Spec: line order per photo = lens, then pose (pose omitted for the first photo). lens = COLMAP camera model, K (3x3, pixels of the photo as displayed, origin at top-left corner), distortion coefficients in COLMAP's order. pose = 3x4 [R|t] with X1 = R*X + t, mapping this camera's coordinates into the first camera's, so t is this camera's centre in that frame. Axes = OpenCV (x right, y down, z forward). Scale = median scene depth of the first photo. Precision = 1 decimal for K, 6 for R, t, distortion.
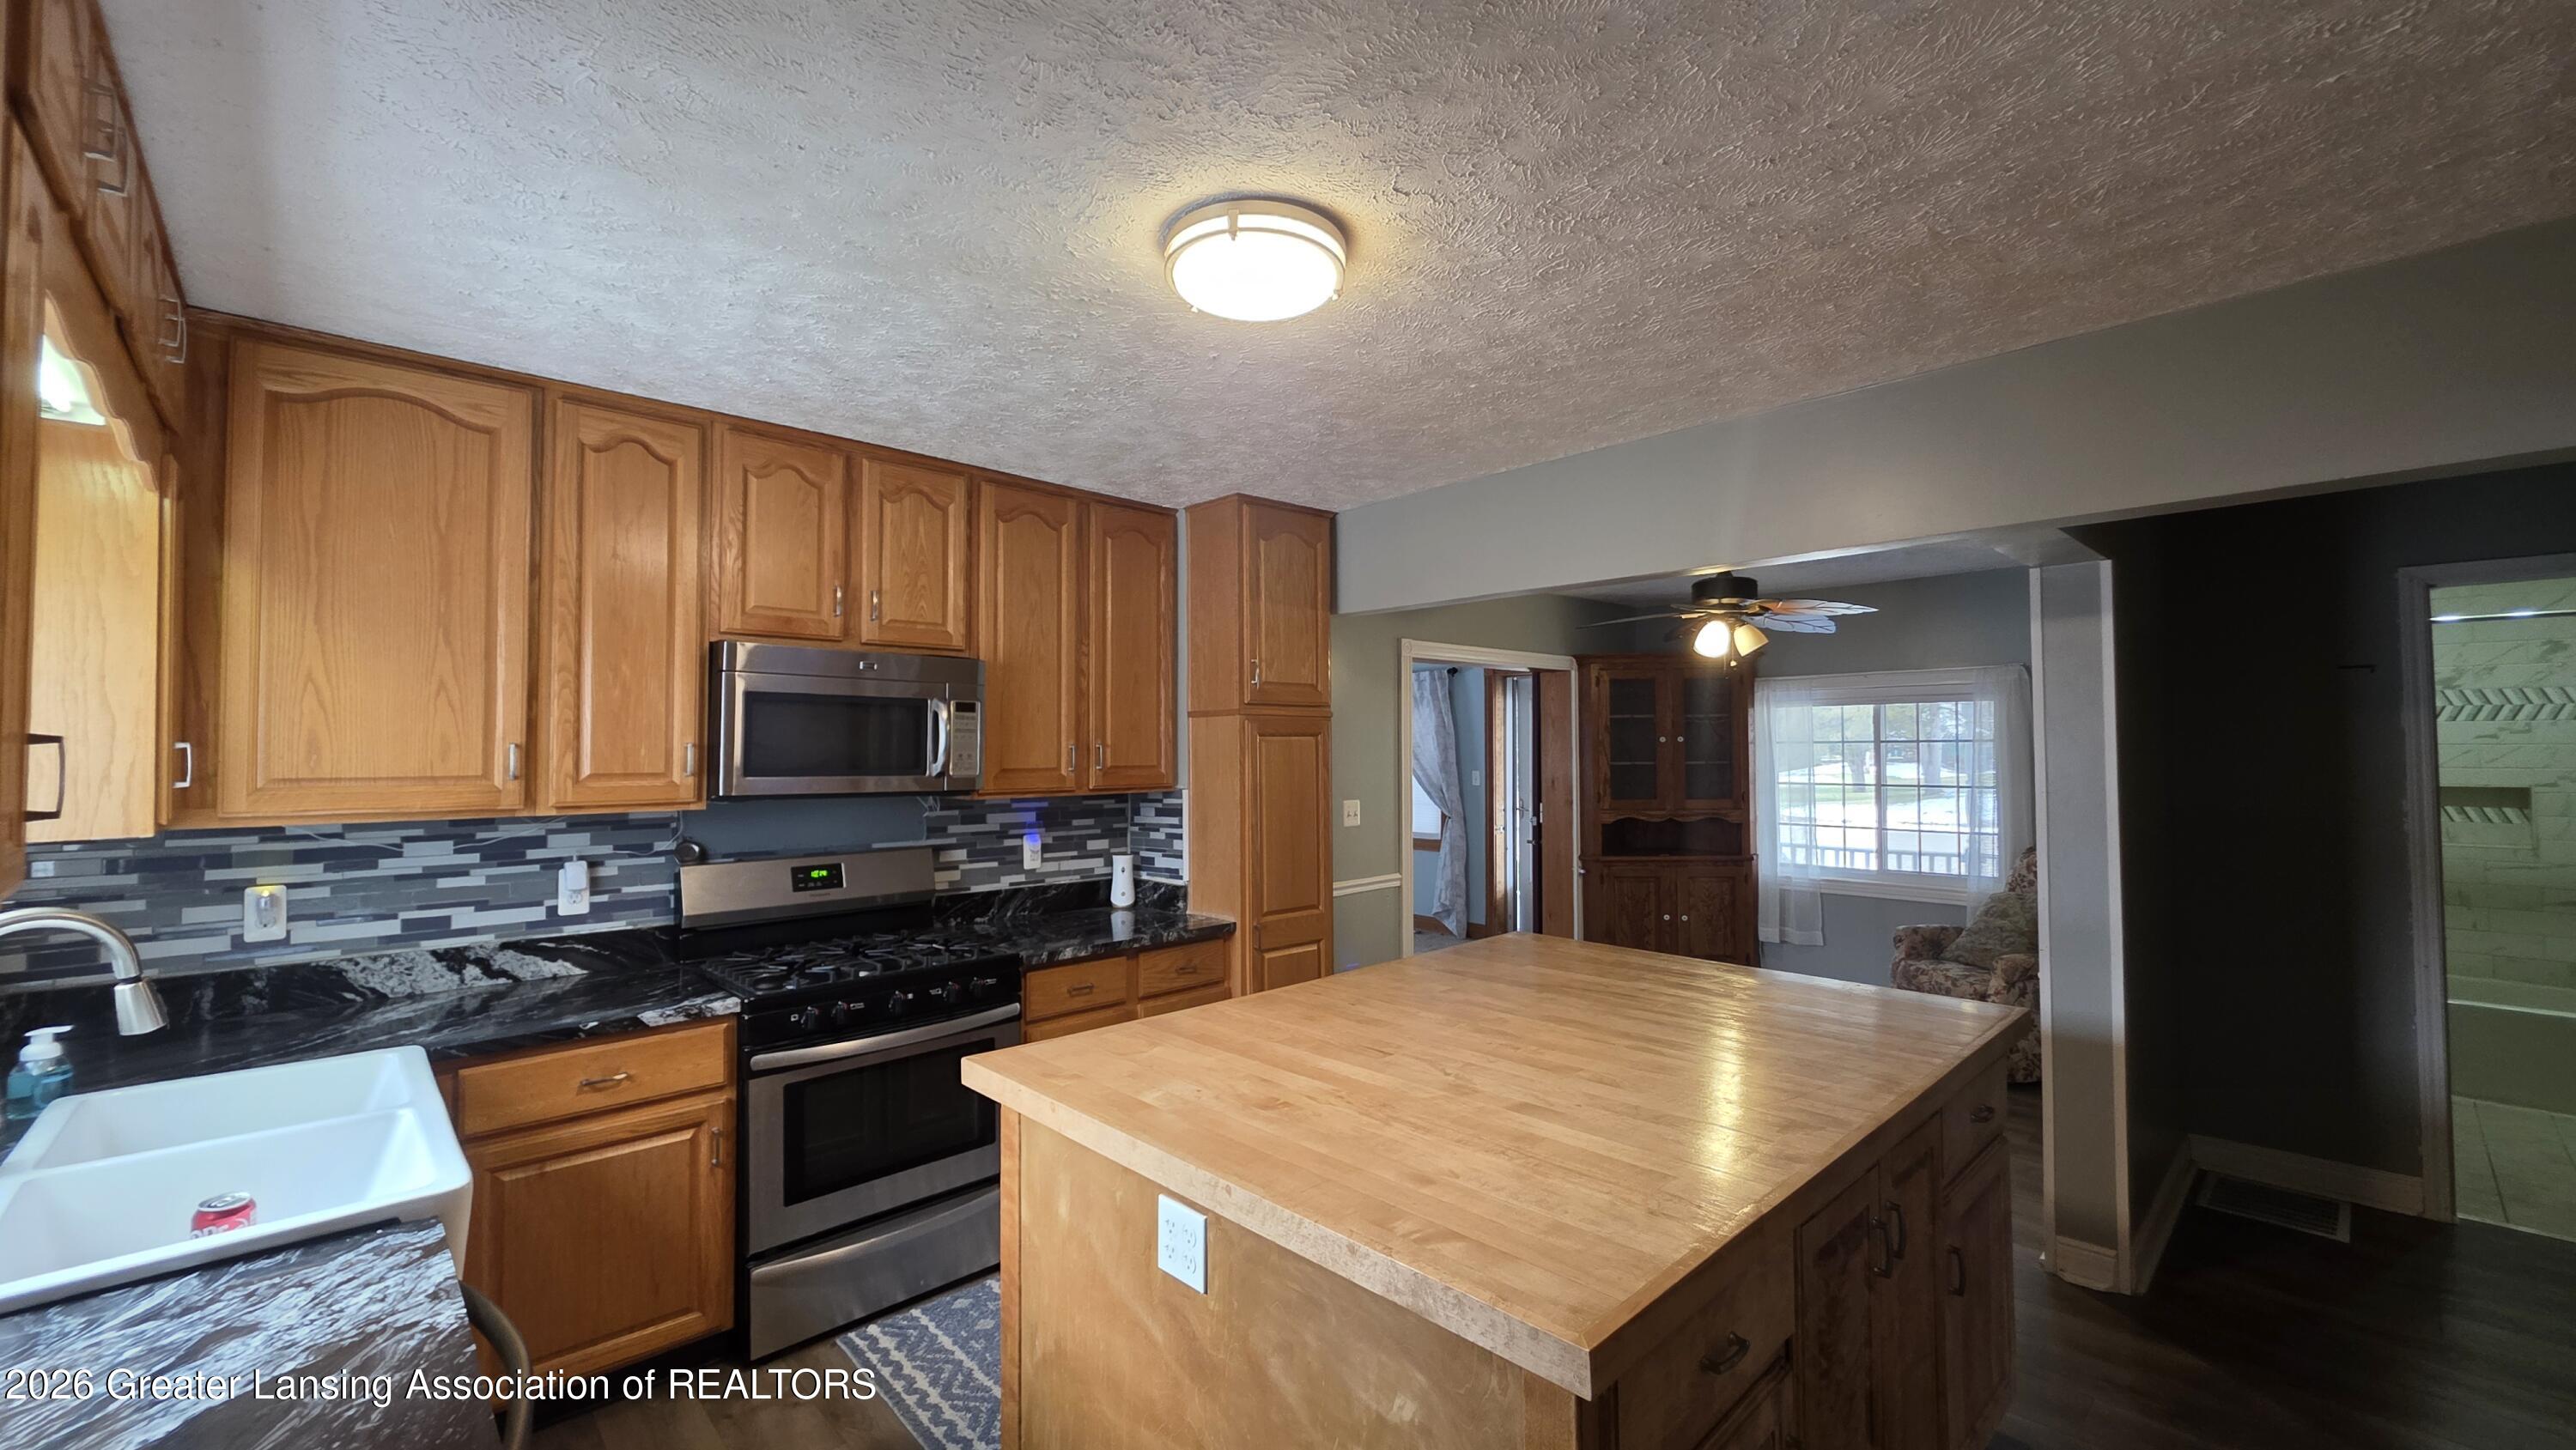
lens RADIAL K [[1037.5, 0, 1281.4], [0, 1037.5, 720.5], [0, 0, 1]] dist [0.002246, 0.000335]
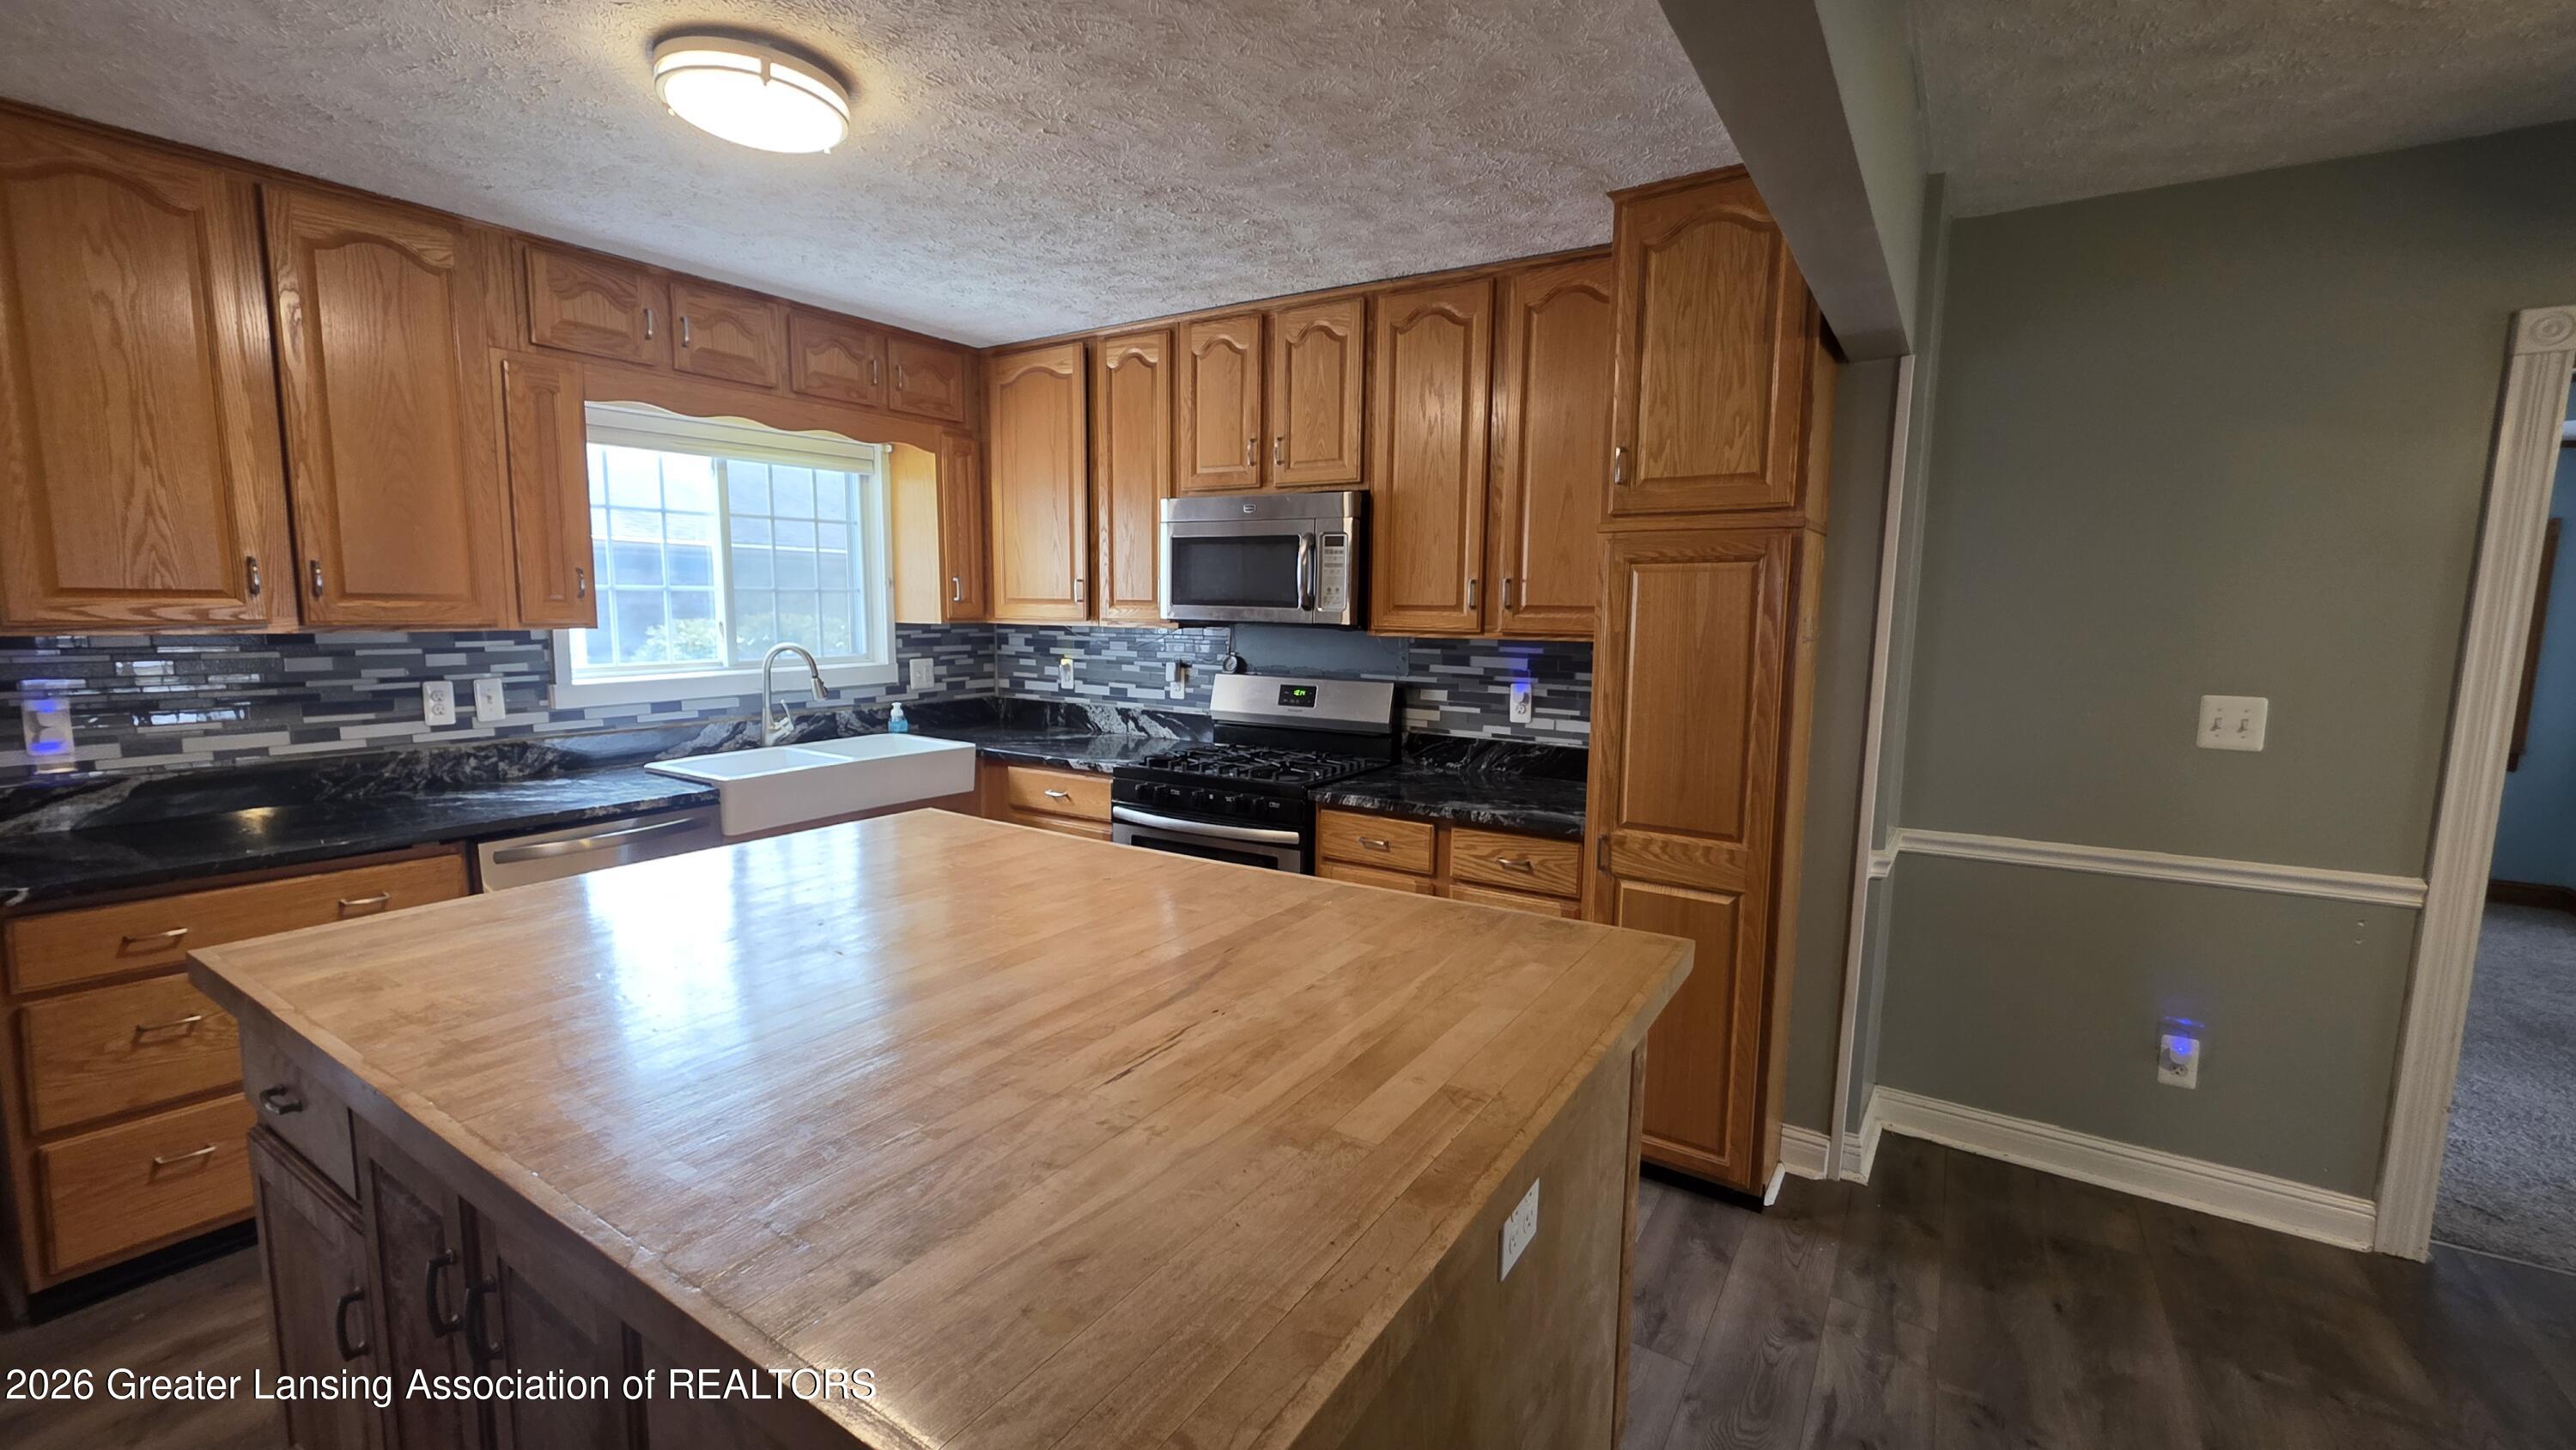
lens RADIAL K [[1037.5, 0, 1283.4], [0, 1037.5, 721.6], [0, 0, 1]] dist [0.002246, 0.000335]
pose [[0.232192, 0.119482, -0.965304, 0.735262], [0.014729, 0.991881, 0.126315, 0.035770], [0.972558, -0.043547, 0.228547, 0.781949]]
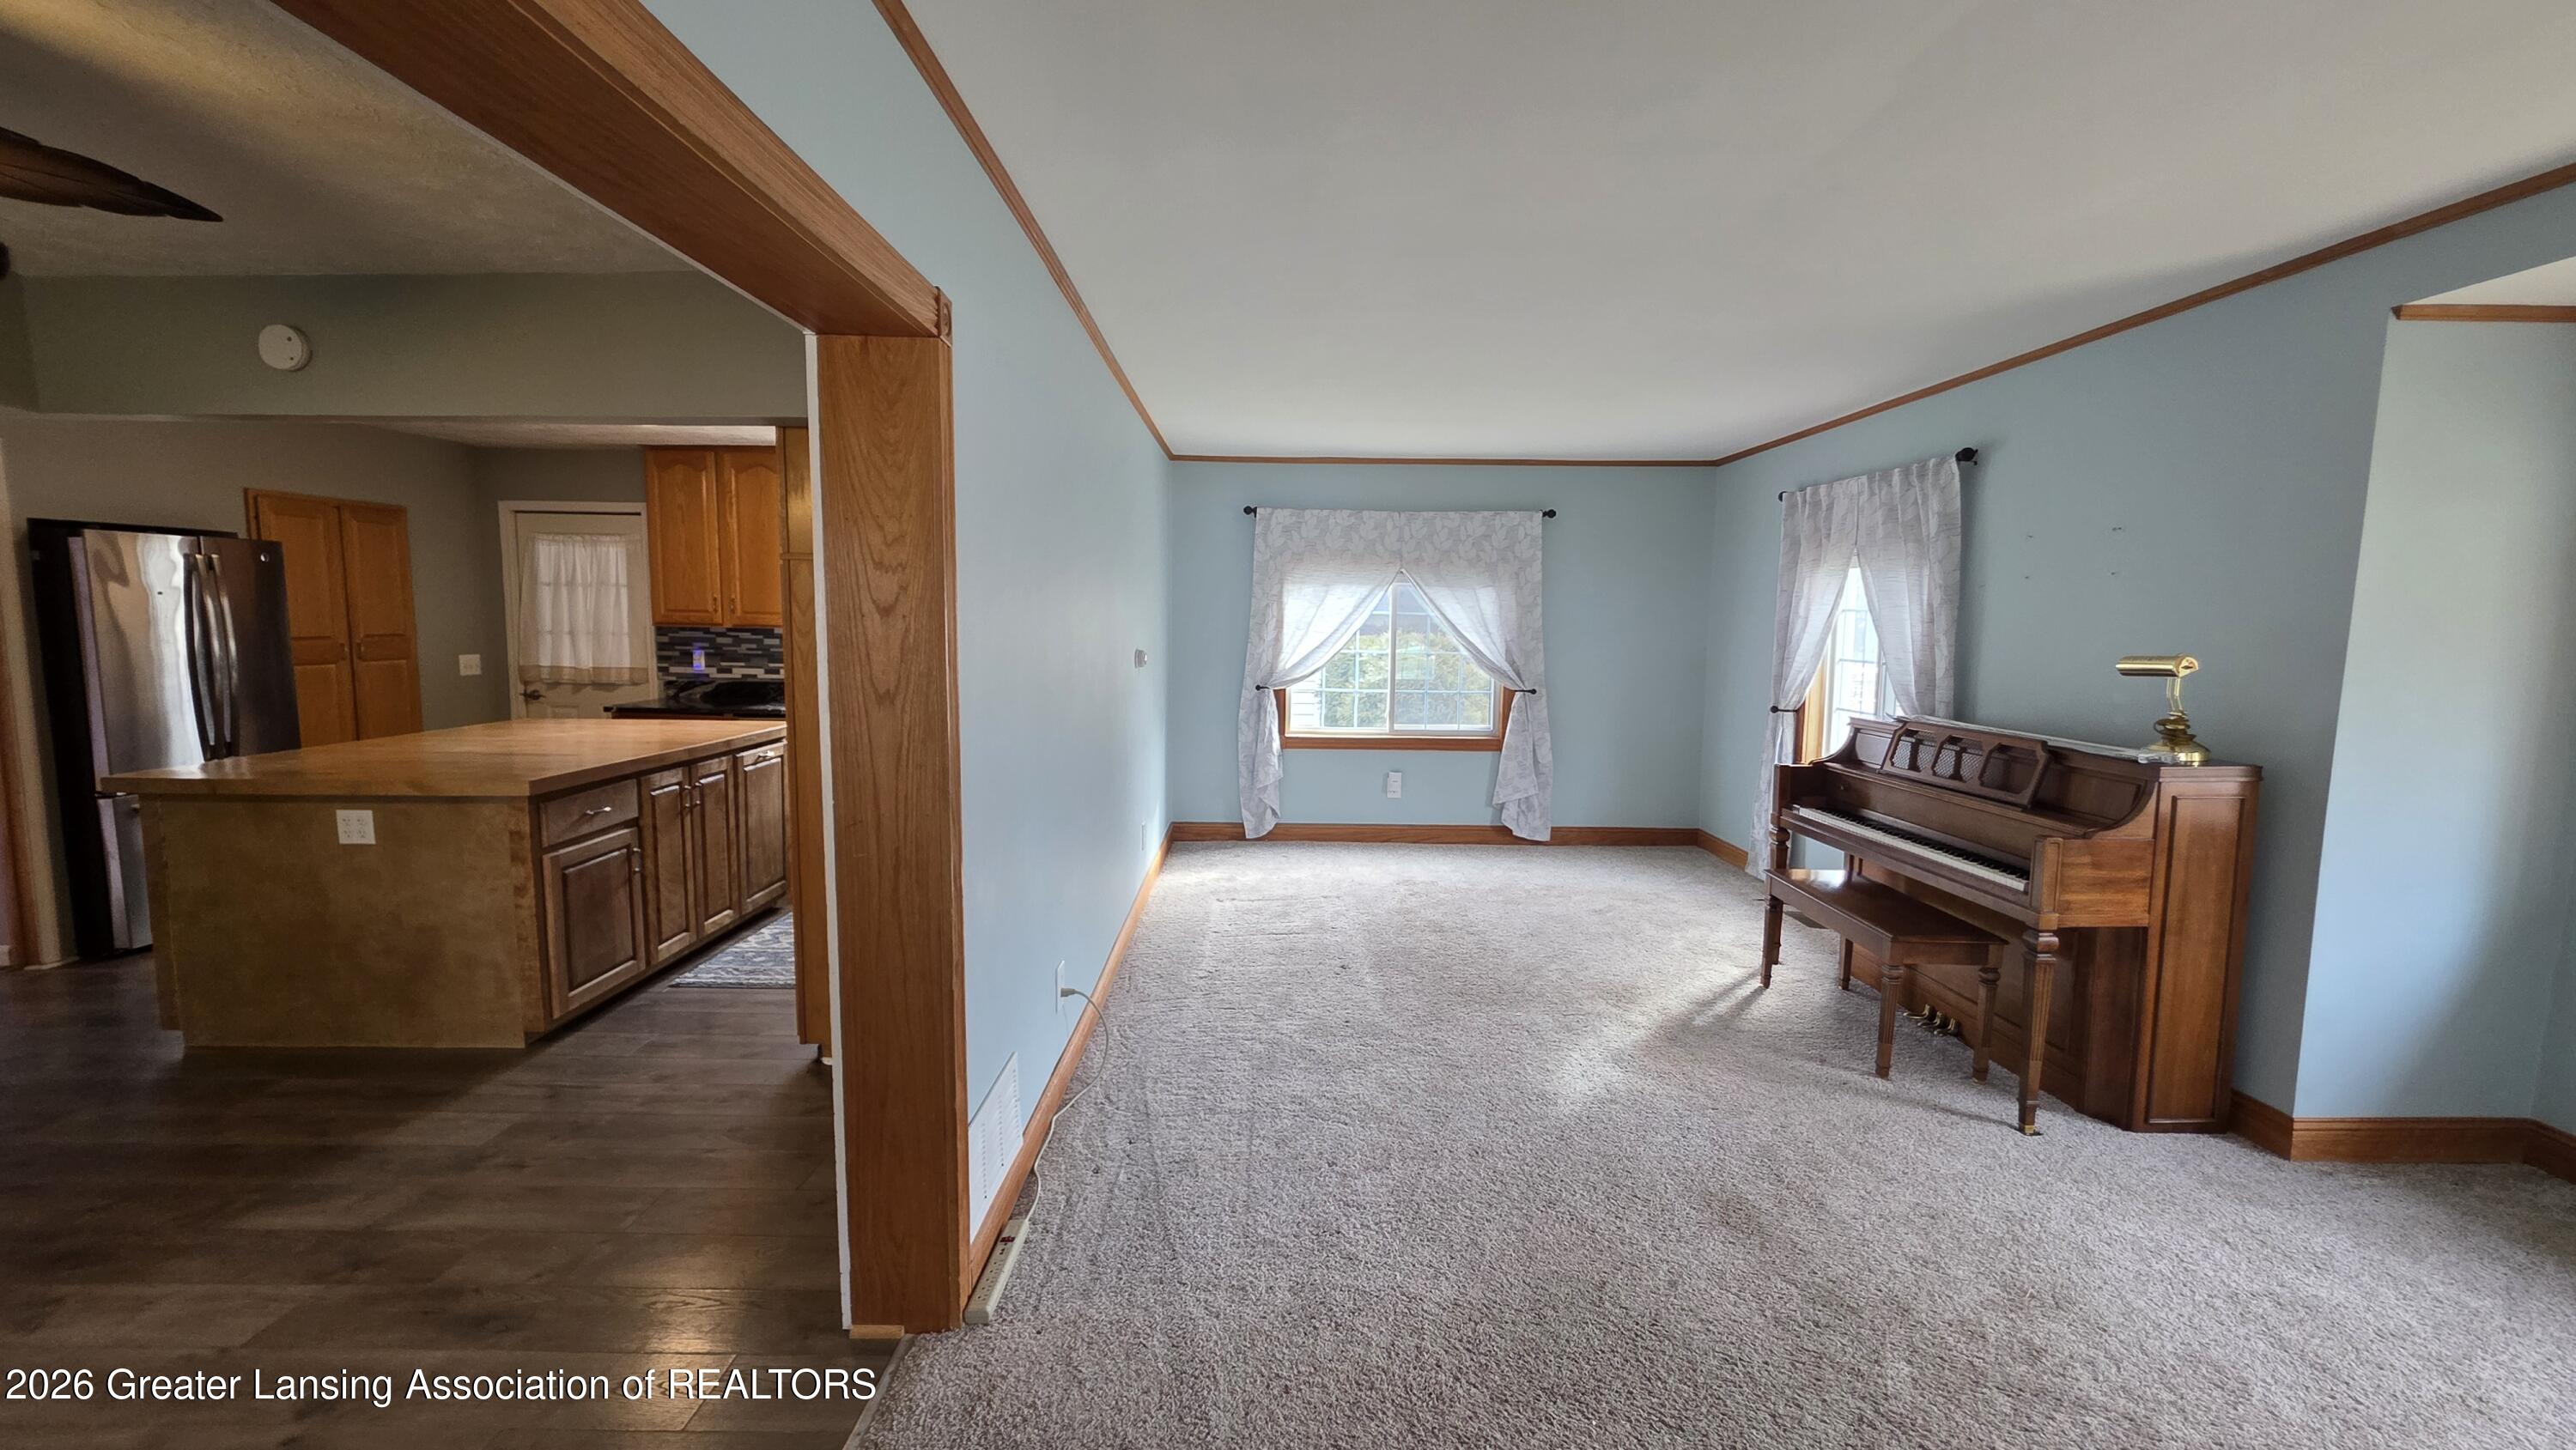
lens RADIAL K [[1037.5, 0, 1291.2], [0, 1037.5, 721.5], [0, 0, 1]] dist [0.002246, 0.000335]
pose [[-0.672432, 0.068163, -0.737014, 0.517006], [0.007369, 0.996318, 0.085421, 0.080230], [0.740122, 0.052009, -0.670458, 2.508503]]
